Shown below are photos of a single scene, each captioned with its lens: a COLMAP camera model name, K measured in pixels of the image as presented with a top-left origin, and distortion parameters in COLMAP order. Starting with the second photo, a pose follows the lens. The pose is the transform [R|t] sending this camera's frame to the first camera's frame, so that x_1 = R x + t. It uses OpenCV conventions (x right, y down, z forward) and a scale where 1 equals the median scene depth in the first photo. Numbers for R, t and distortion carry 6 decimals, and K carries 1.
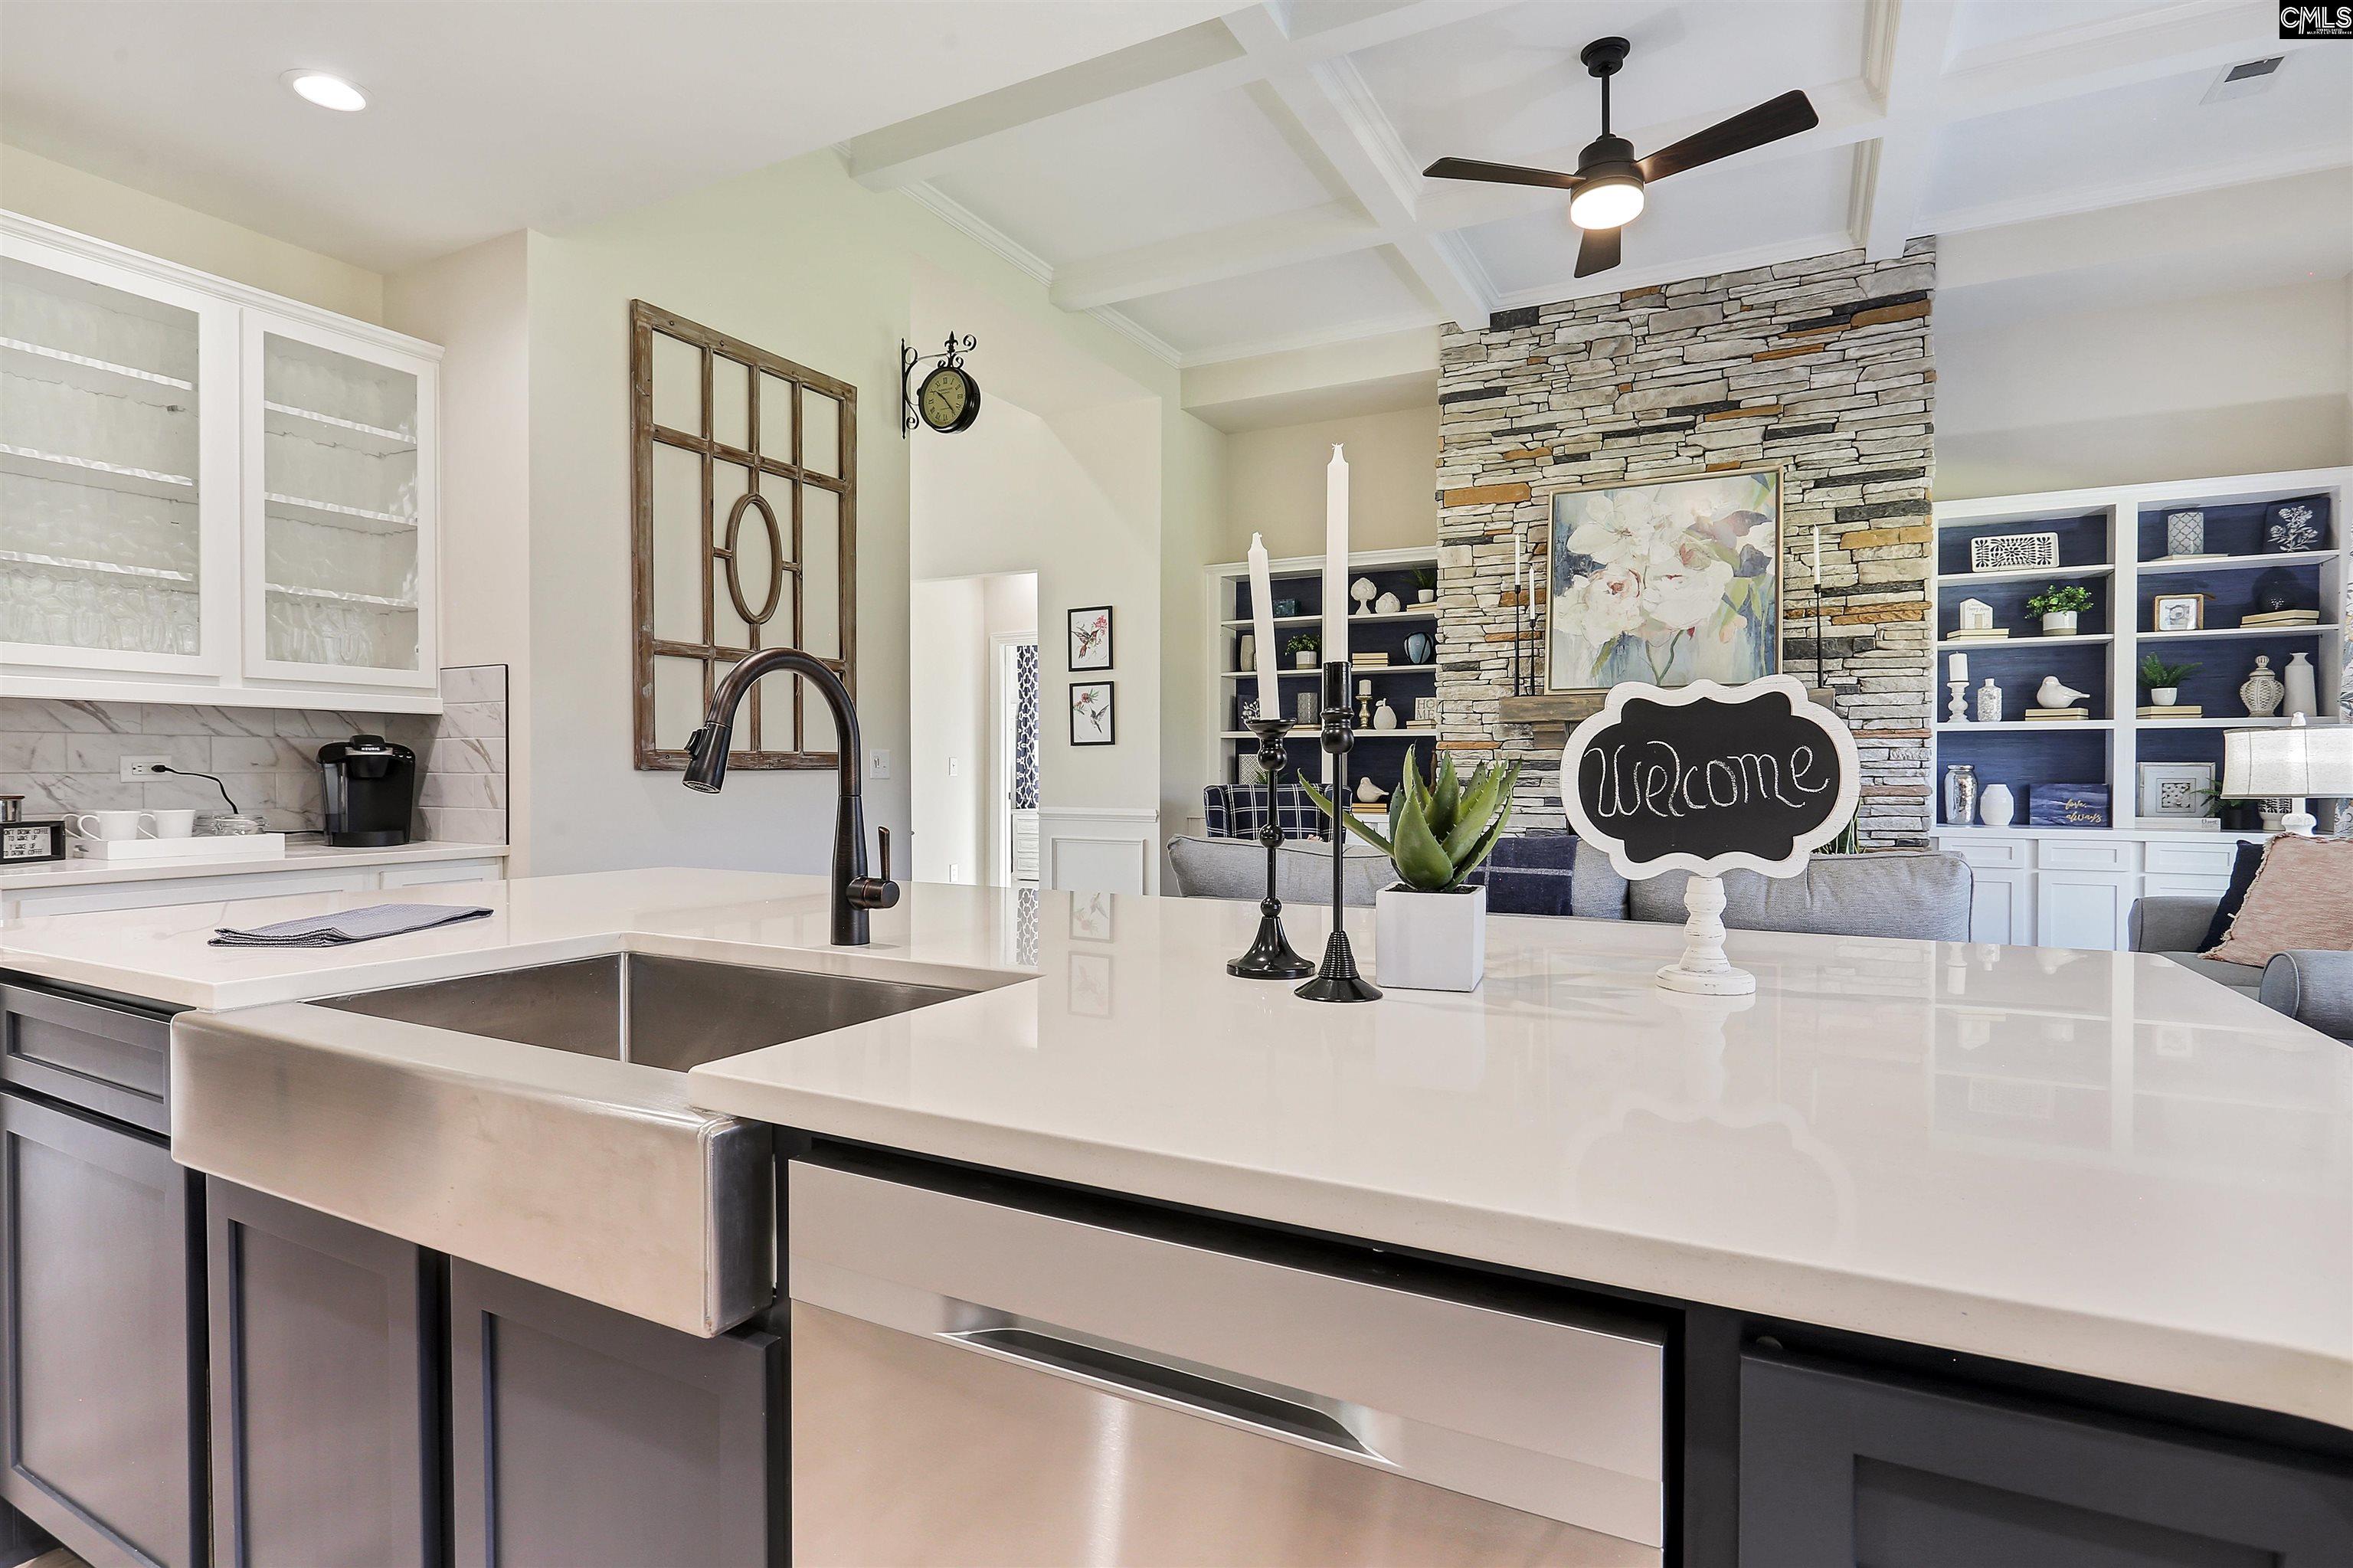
lens RADIAL K [[1168.2, 0, 1148.5], [0, 1168.2, 786.9], [0, 0, 1]] dist [-0.009535, 0.001522]
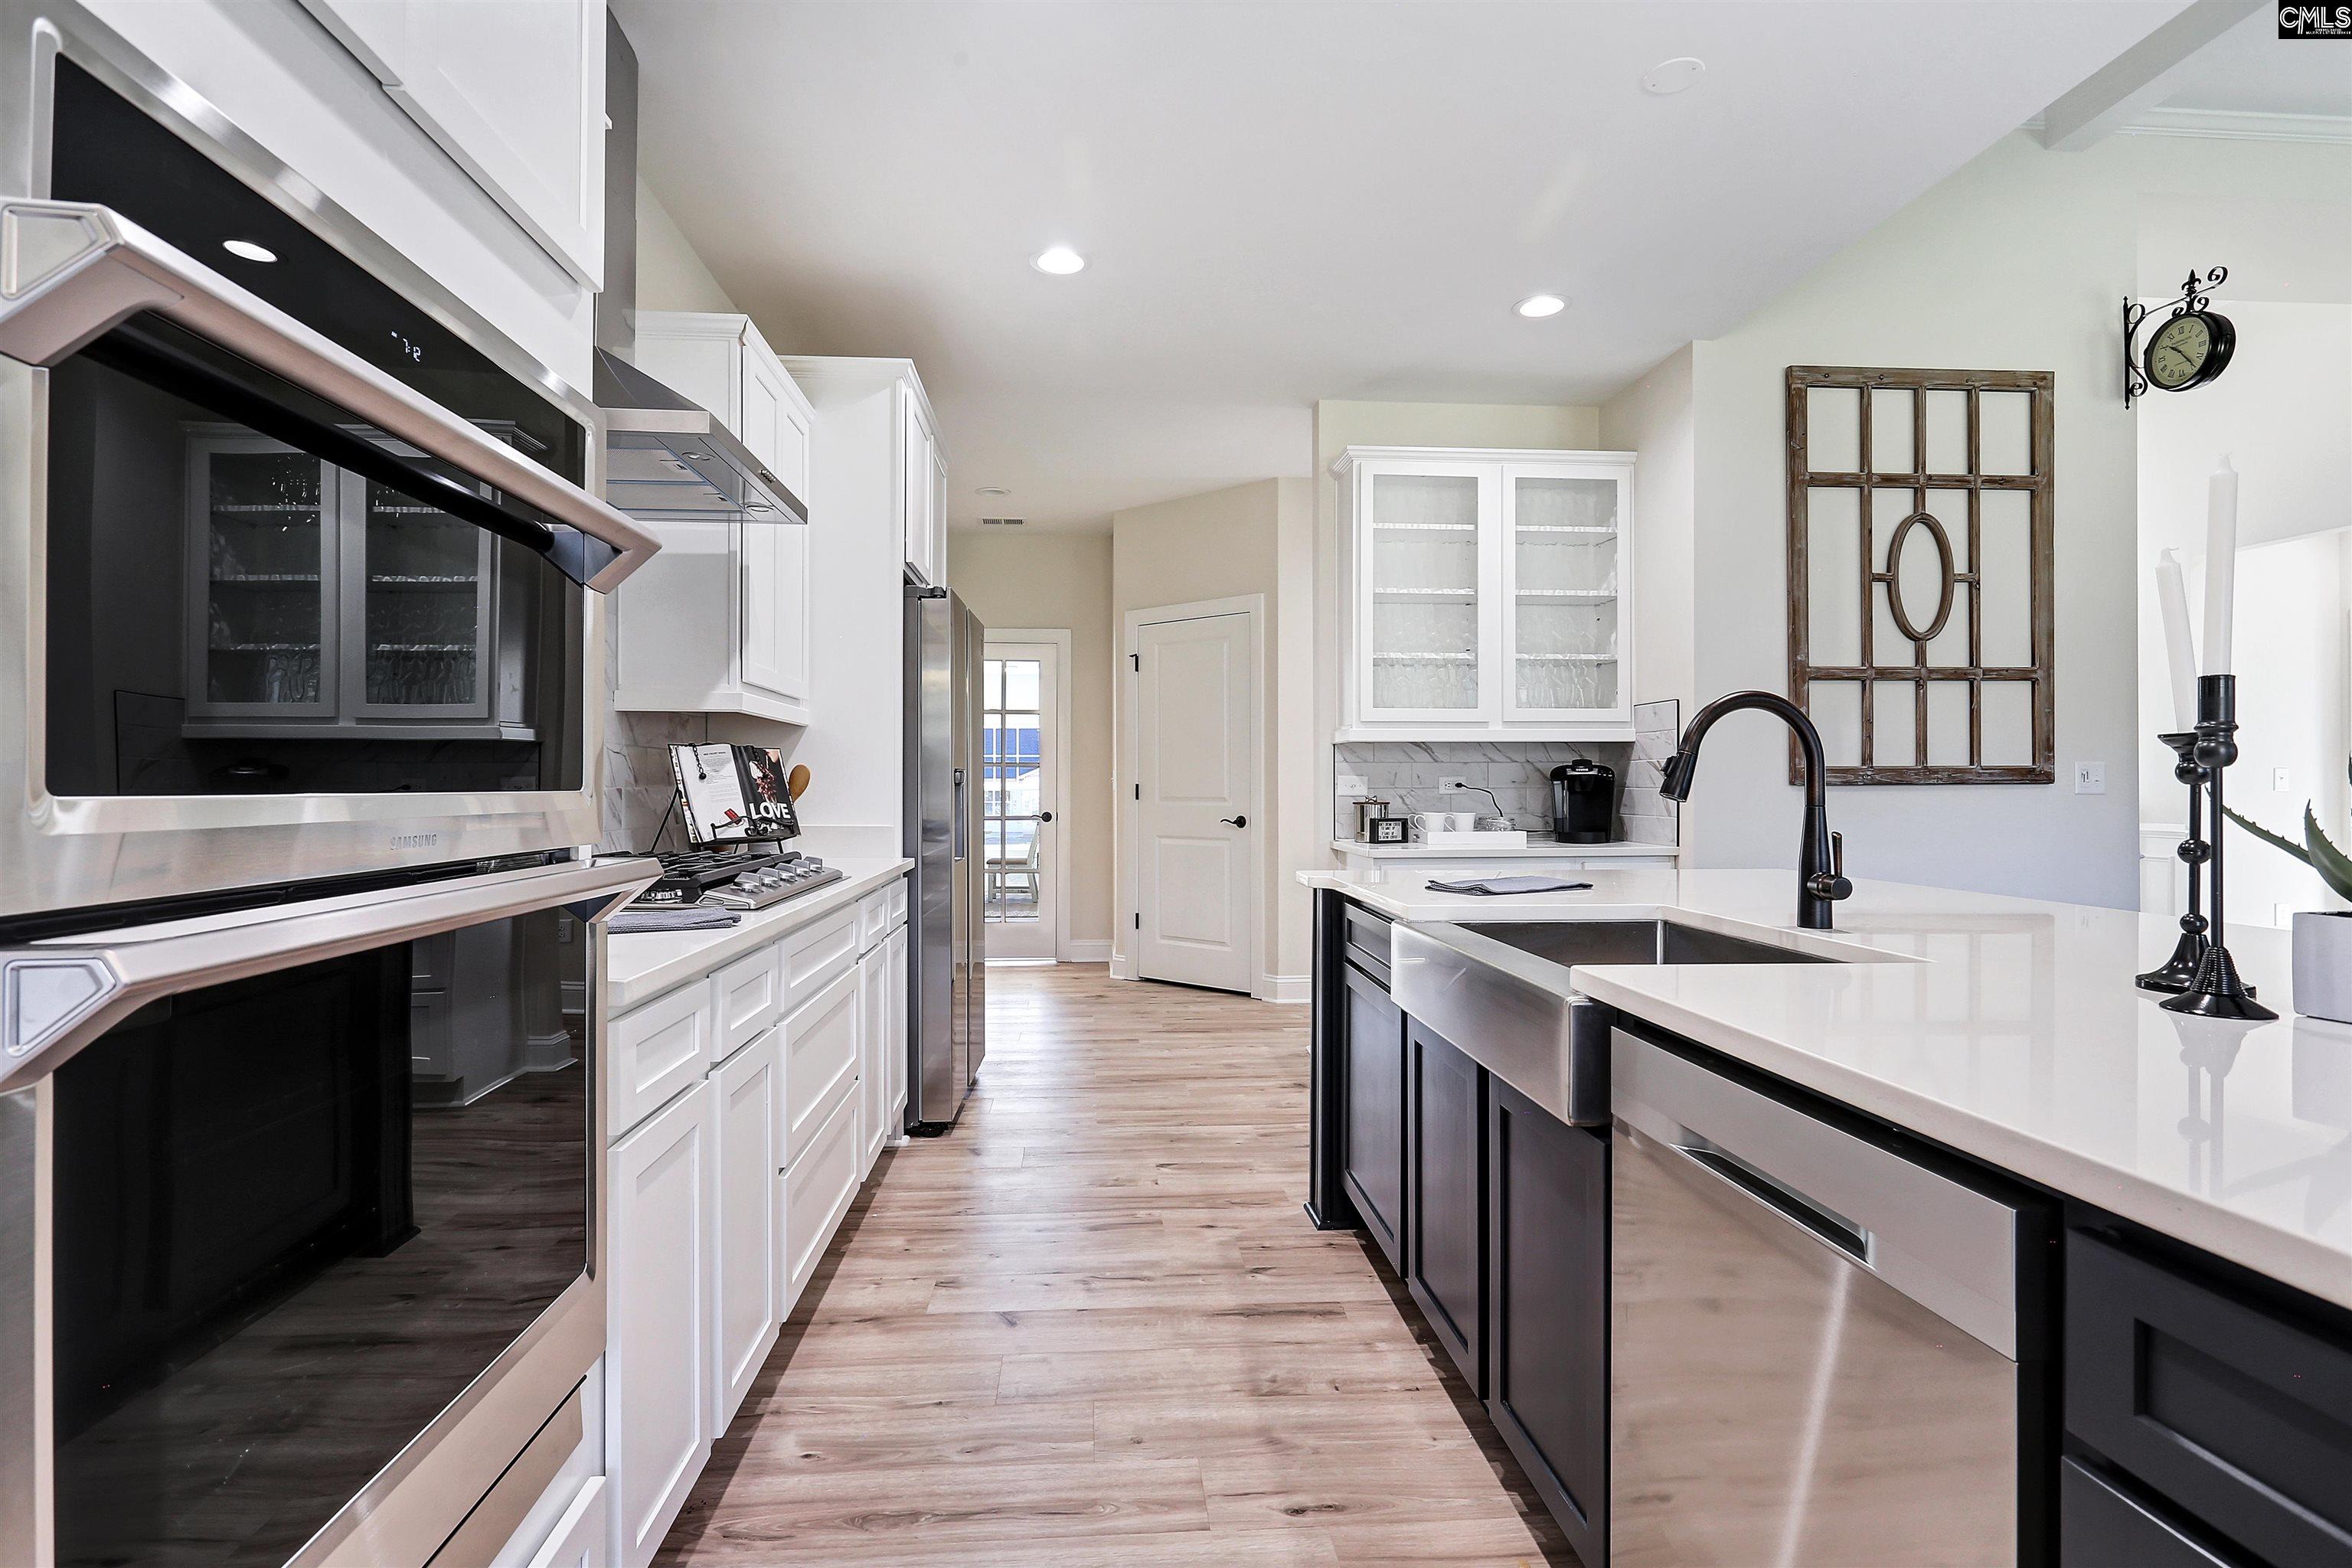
lens RADIAL K [[1167.6, 0, 1180.4], [0, 1167.6, 791.2], [0, 0, 1]] dist [-0.009535, 0.001522]
pose [[0.541184, 0.001762, -0.840903, 0.165736], [-0.010271, 0.999937, -0.004514, 0.001969], [0.840842, 0.011080, 0.541168, -0.086251]]
